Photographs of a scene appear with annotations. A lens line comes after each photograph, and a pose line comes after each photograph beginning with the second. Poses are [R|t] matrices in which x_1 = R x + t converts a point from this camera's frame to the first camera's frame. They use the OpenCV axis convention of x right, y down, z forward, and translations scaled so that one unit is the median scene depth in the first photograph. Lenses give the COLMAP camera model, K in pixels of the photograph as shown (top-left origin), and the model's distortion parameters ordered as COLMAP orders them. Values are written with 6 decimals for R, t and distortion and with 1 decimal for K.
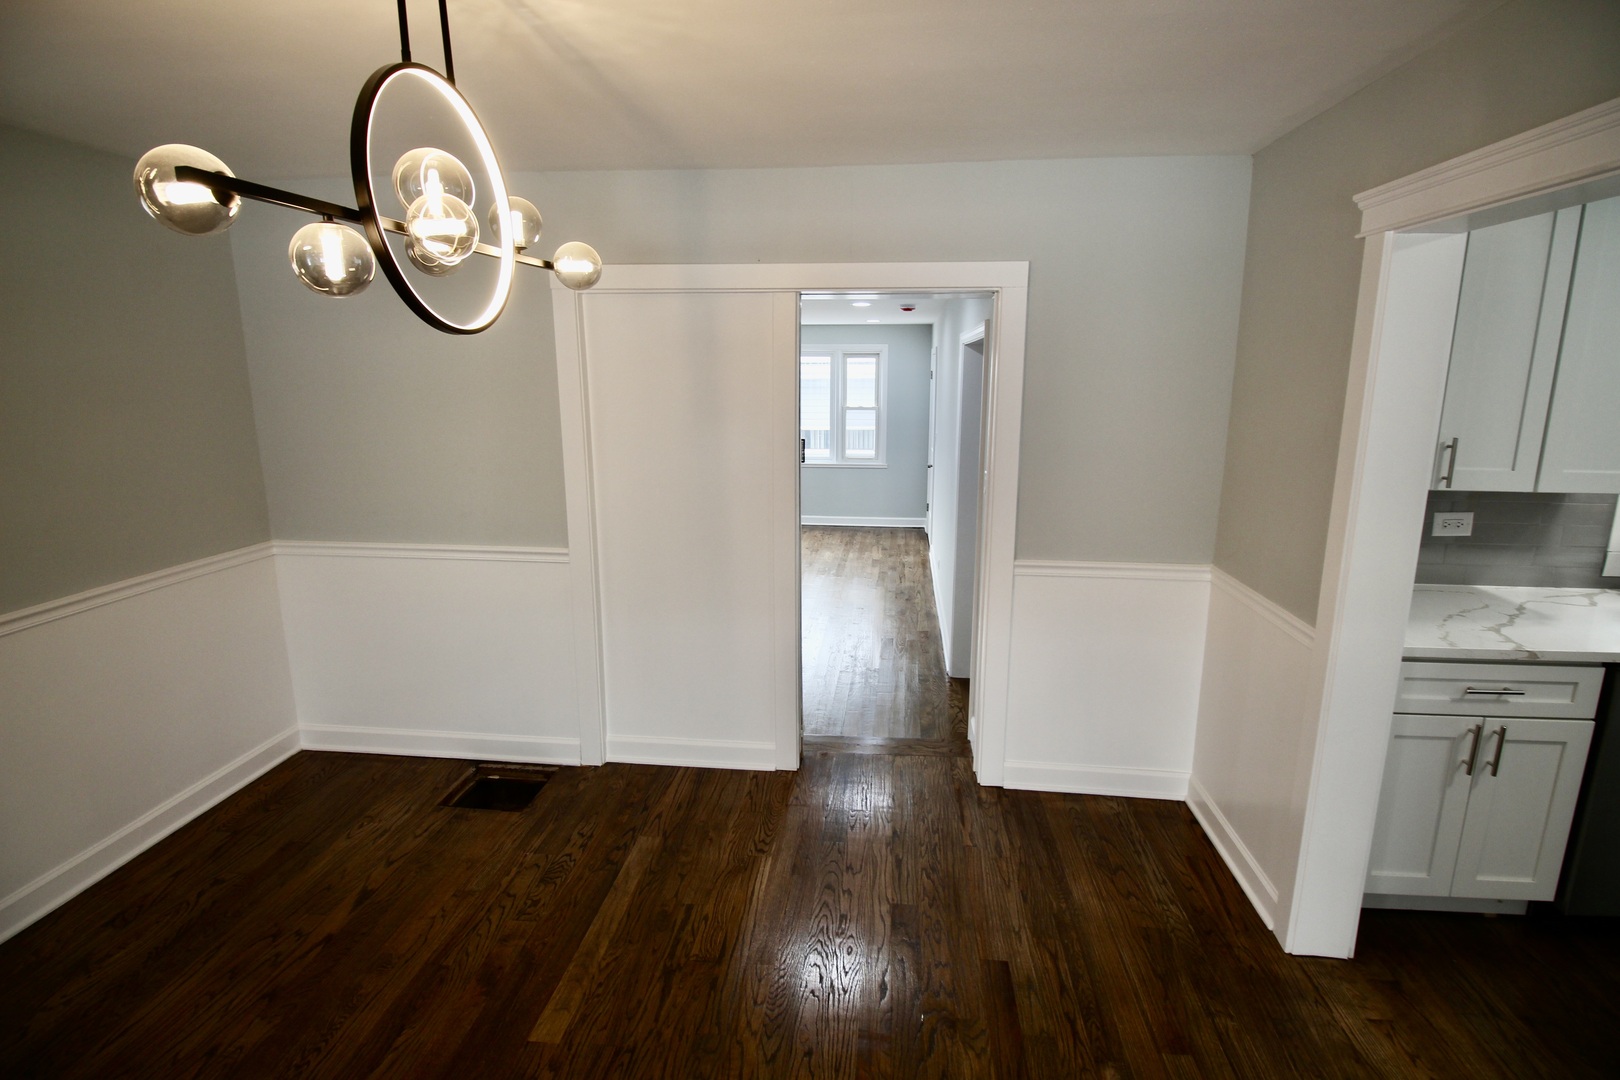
lens RADIAL K [[753.1, 0, 817.1], [0, 753.1, 522.6], [0, 0, 1]] dist [-0.001782, -0.012694]
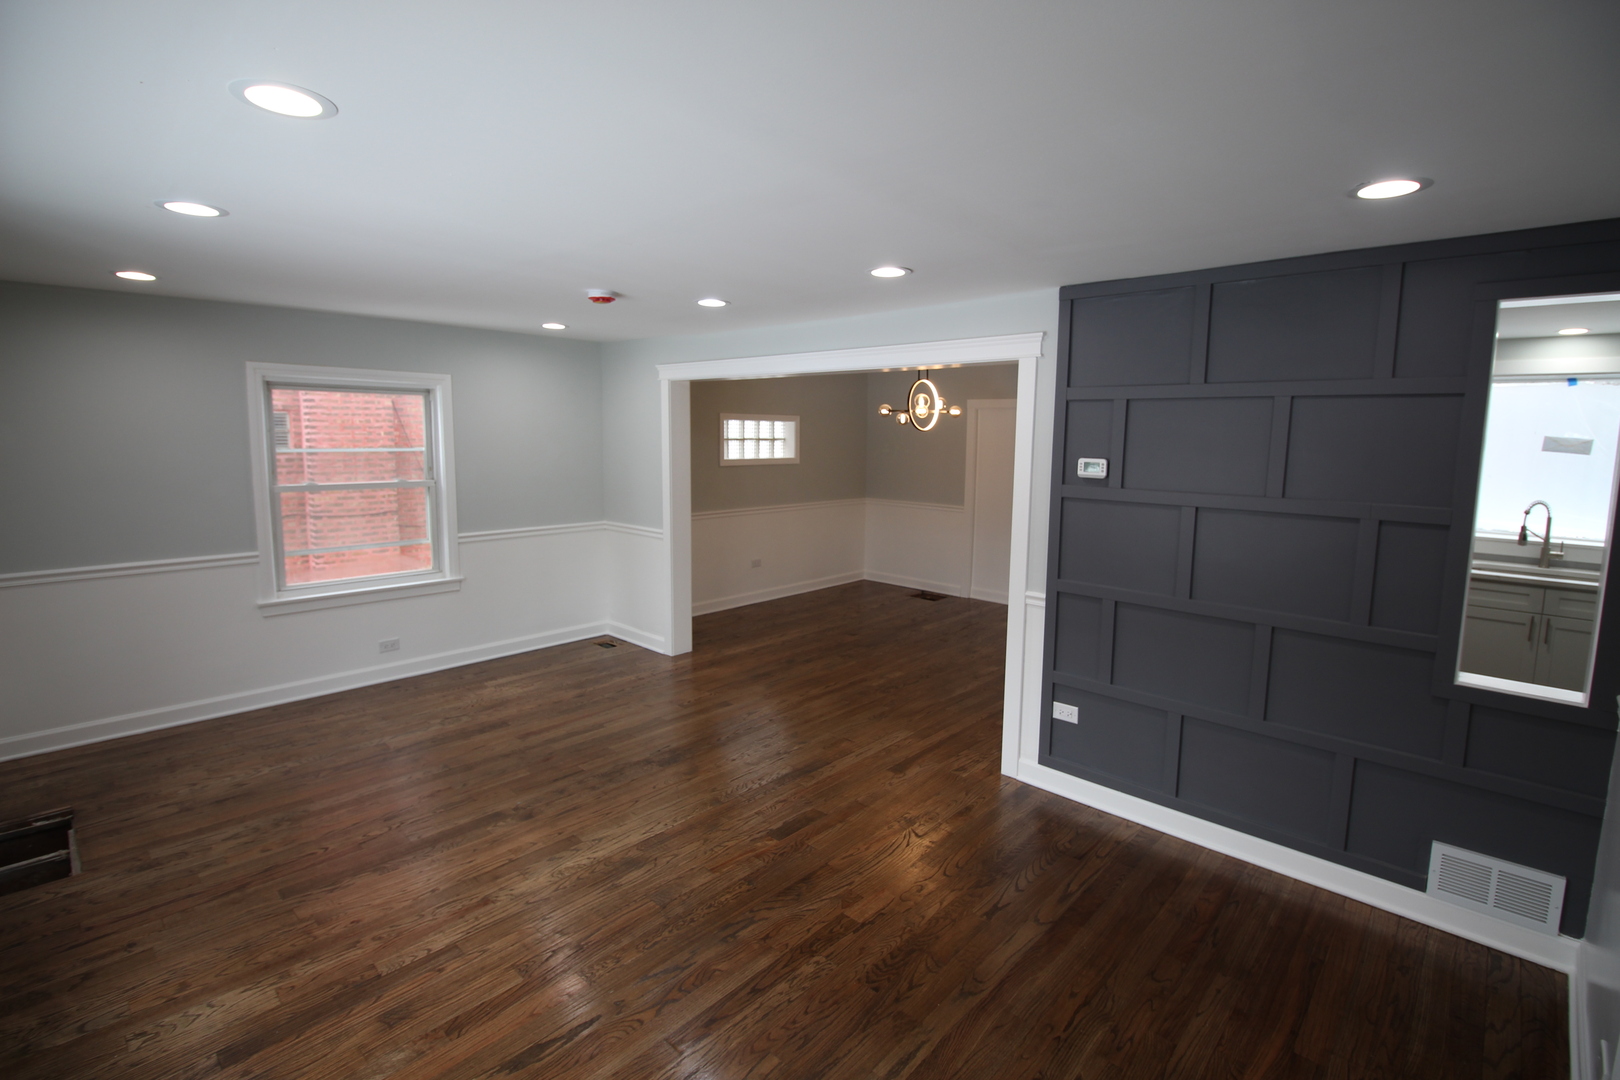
lens RADIAL K [[749.8, 0, 824.3], [0, 749.8, 519.9], [0, 0, 1]] dist [-0.000052, -0.011970]
pose [[0.804861, 0.080520, -0.587976, 1.004902], [-0.131253, 0.990370, -0.044042, 0.323422], [0.578767, 0.112621, 0.807679, -1.698527]]
